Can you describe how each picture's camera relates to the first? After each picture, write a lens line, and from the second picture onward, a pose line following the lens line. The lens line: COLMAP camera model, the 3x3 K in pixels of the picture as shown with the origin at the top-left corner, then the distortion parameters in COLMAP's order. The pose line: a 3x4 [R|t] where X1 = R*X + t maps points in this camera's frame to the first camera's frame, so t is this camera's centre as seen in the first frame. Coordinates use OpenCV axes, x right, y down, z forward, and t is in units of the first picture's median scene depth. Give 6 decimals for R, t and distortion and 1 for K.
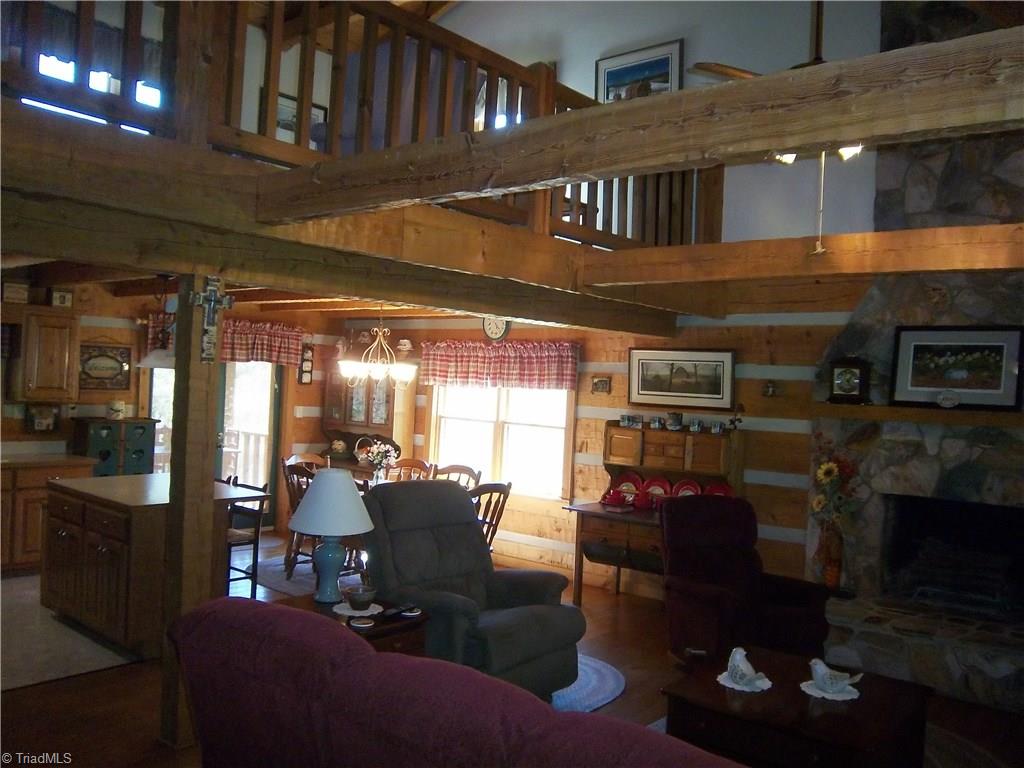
lens RADIAL K [[875.3, 0, 512.0], [0, 875.3, 384.0], [0, 0, 1]] dist [-0.110669, 0.102799]
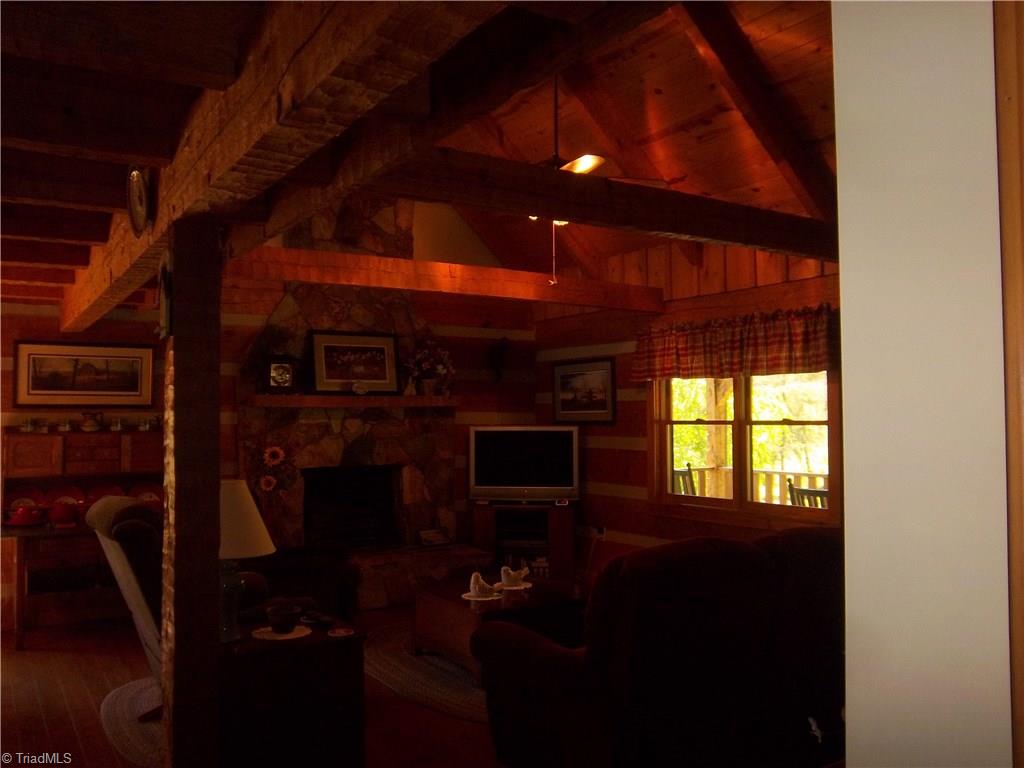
lens RADIAL K [[875.3, 0, 512.0], [0, 875.3, 384.0], [0, 0, 1]] dist [-0.110669, 0.102799]
pose [[0.298058, -0.015969, 0.954414, -0.654032], [0.019176, 0.999758, 0.010739, 0.001786], [-0.954355, 0.015101, 0.298292, 0.365959]]
